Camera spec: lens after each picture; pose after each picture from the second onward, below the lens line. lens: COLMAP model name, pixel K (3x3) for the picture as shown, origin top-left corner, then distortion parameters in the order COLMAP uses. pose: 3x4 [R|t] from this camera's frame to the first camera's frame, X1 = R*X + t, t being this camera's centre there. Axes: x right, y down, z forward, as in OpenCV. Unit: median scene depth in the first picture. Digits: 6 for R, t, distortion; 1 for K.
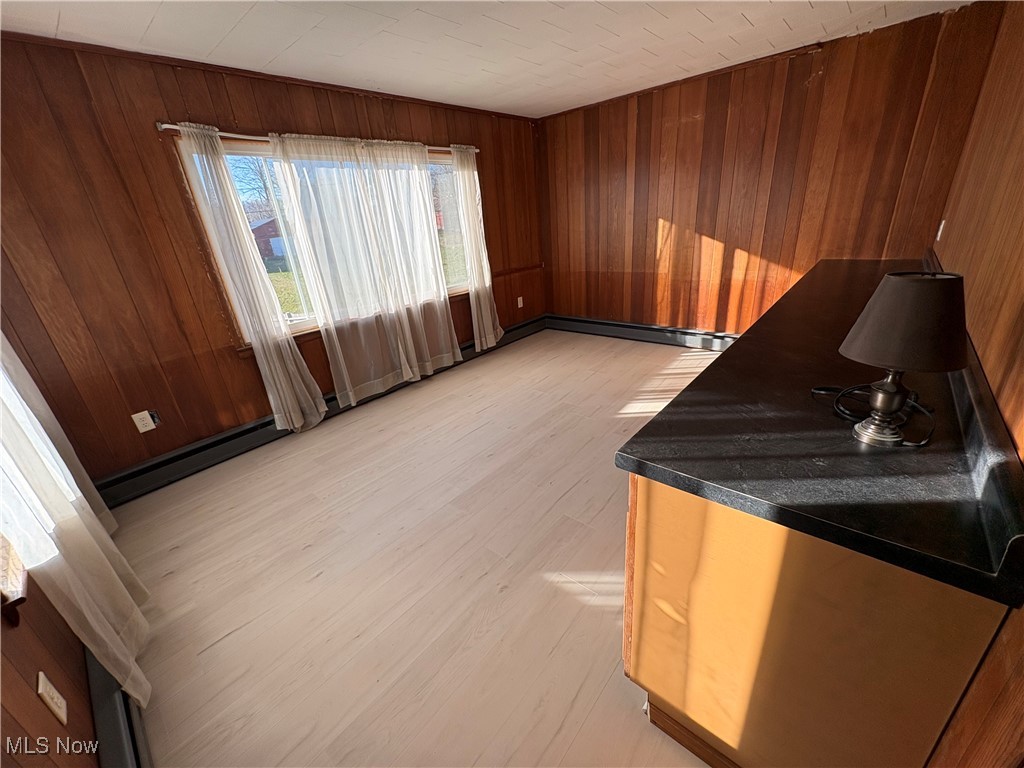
lens RADIAL K [[408.8, 0, 510.5], [0, 408.8, 381.2], [0, 0, 1]] dist [0.000448, -0.000331]
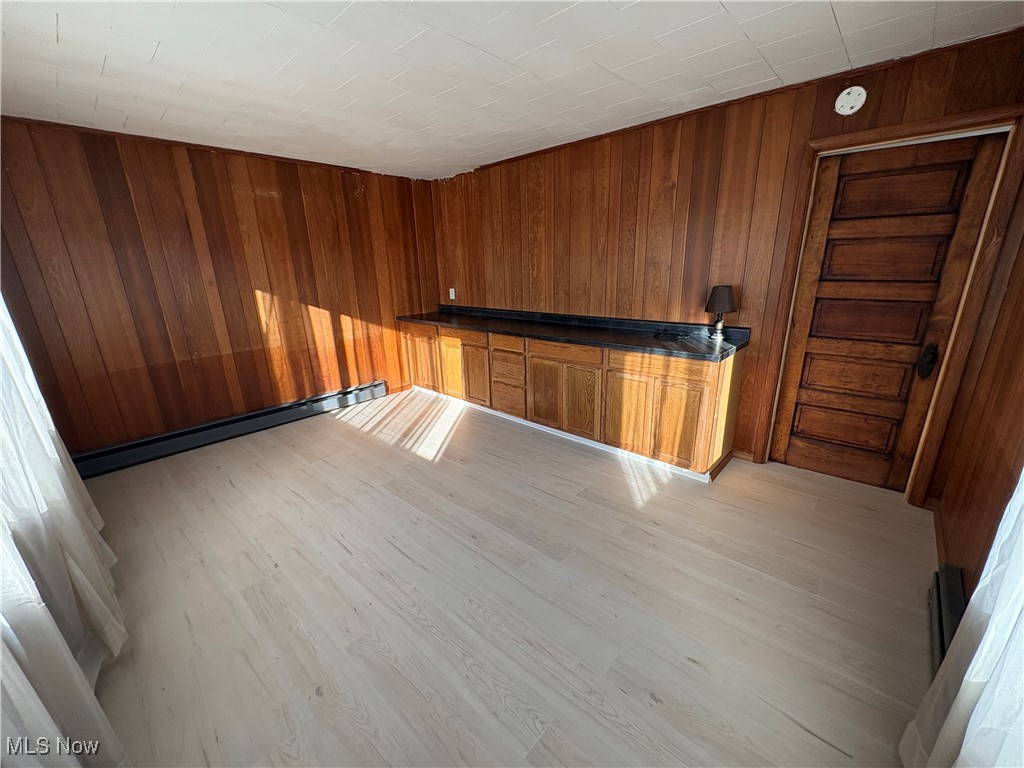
lens RADIAL K [[408.8, 0, 510.5], [0, 408.8, 381.2], [0, 0, 1]] dist [0.000448, -0.000331]
pose [[0.033887, -0.199498, 0.979312, -0.550583], [0.398870, 0.901154, 0.169775, -0.151470], [-0.916381, 0.384865, 0.110111, 0.481547]]
